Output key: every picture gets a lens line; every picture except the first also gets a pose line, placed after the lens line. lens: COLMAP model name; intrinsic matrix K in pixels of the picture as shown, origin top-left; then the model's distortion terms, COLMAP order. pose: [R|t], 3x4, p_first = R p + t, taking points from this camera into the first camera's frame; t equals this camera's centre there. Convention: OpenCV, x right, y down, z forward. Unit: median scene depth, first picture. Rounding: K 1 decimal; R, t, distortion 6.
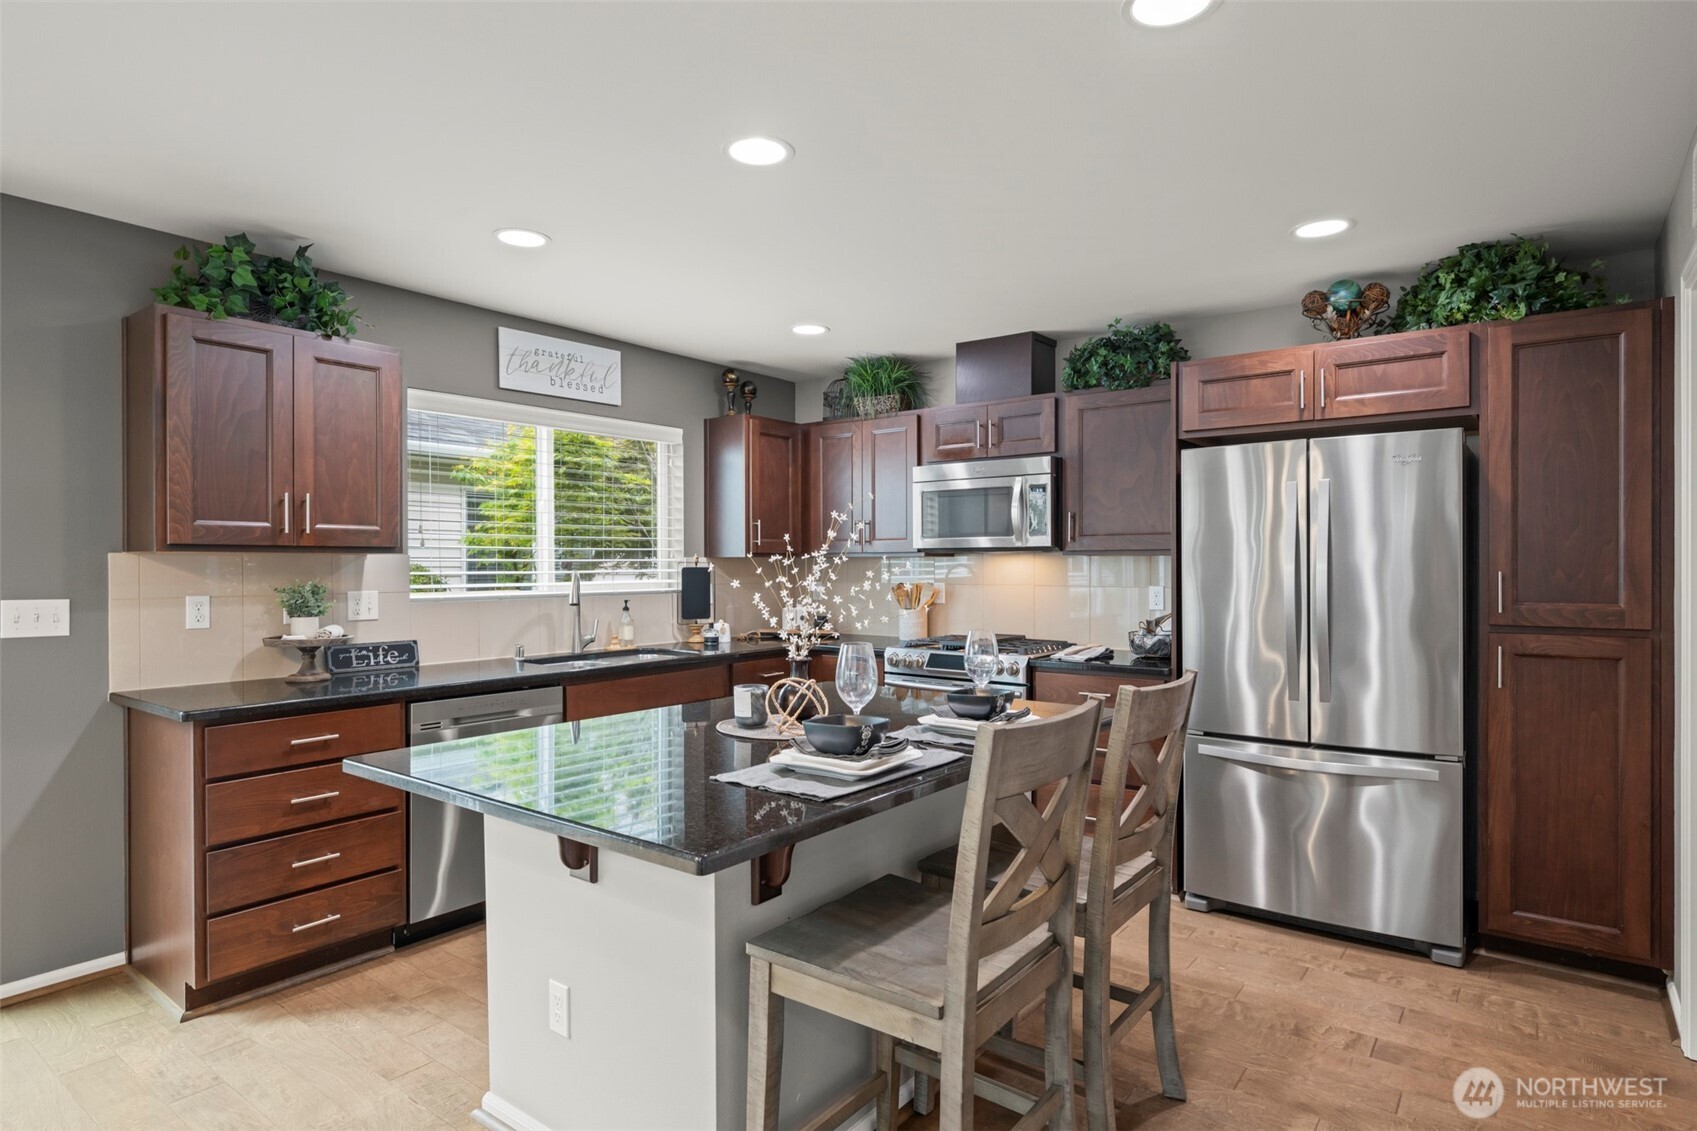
lens RADIAL K [[926.7, 0, 849.3], [0, 926.7, 570.0], [0, 0, 1]] dist [0.005149, -0.002232]
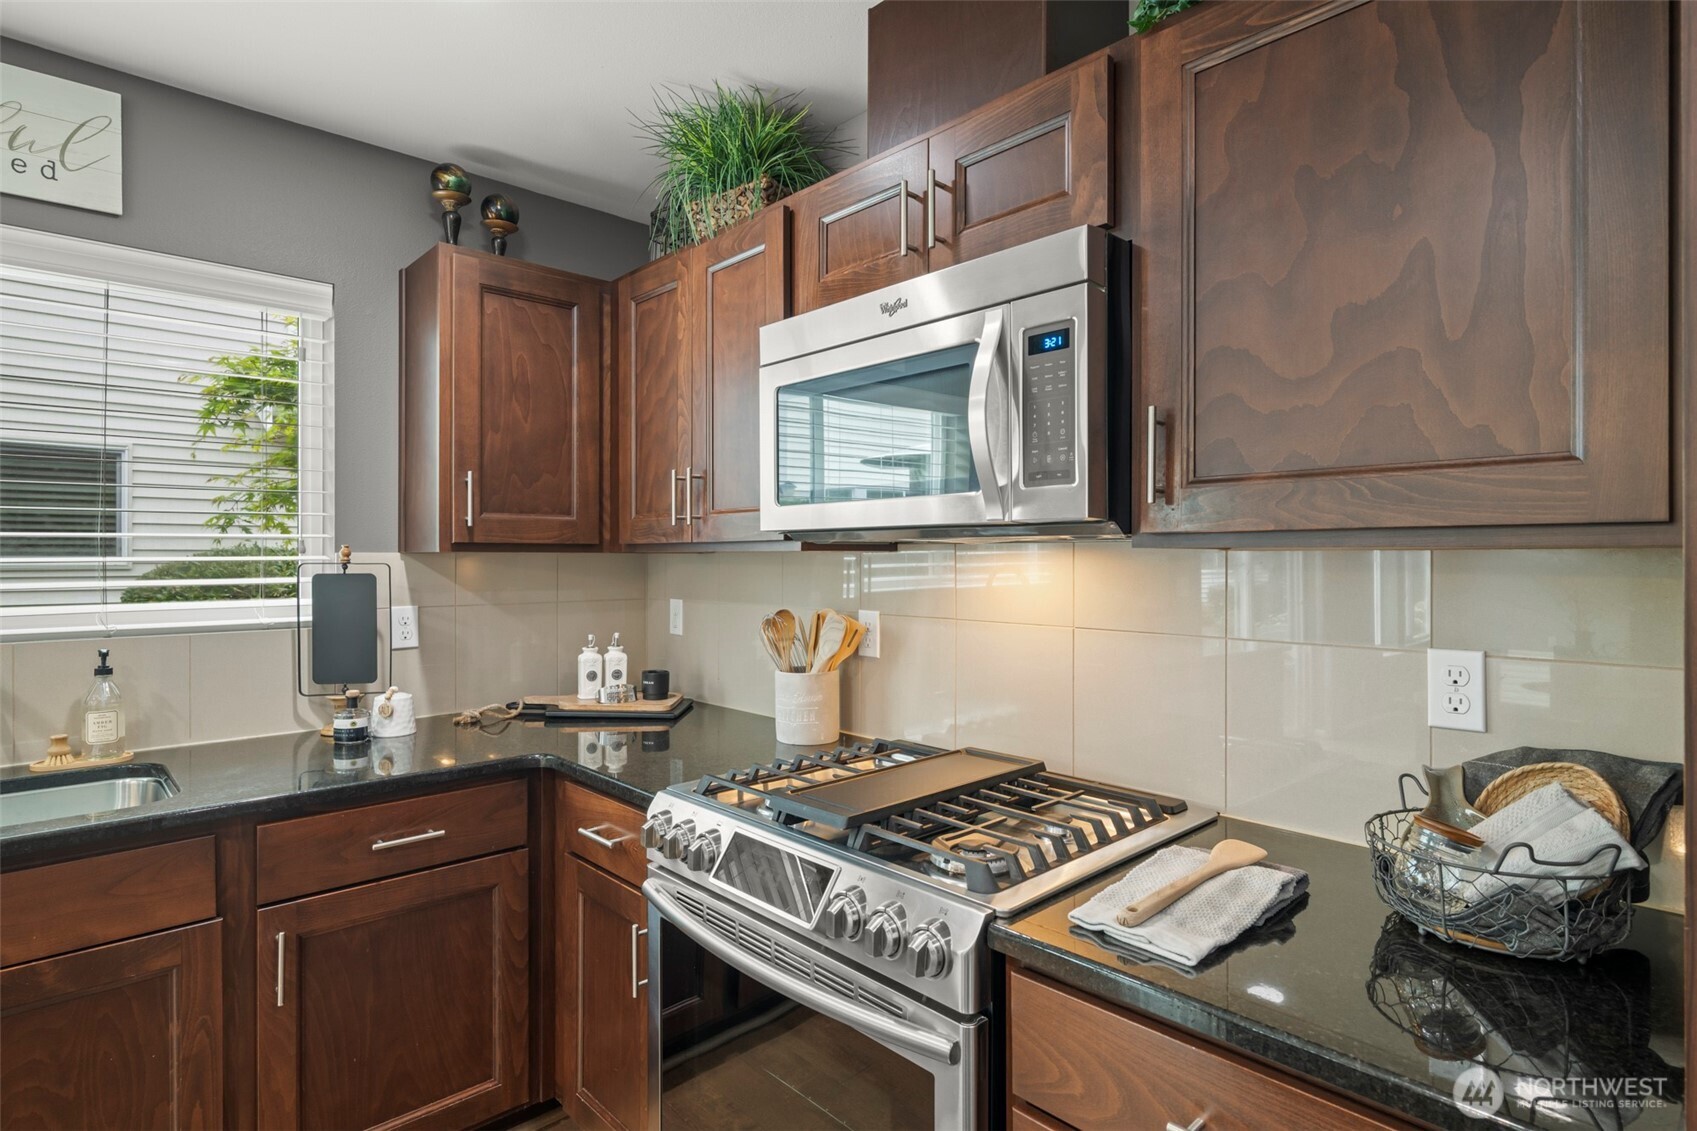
lens RADIAL K [[881.4, 0, 850.3], [0, 881.4, 558.9], [0, 0, 1]] dist [-0.001129, -0.000048]
pose [[0.987173, 0.001701, -0.159644, 0.190495], [-0.002091, 0.999995, -0.002275, -0.011851], [0.159639, 0.002580, 0.987172, 0.715325]]
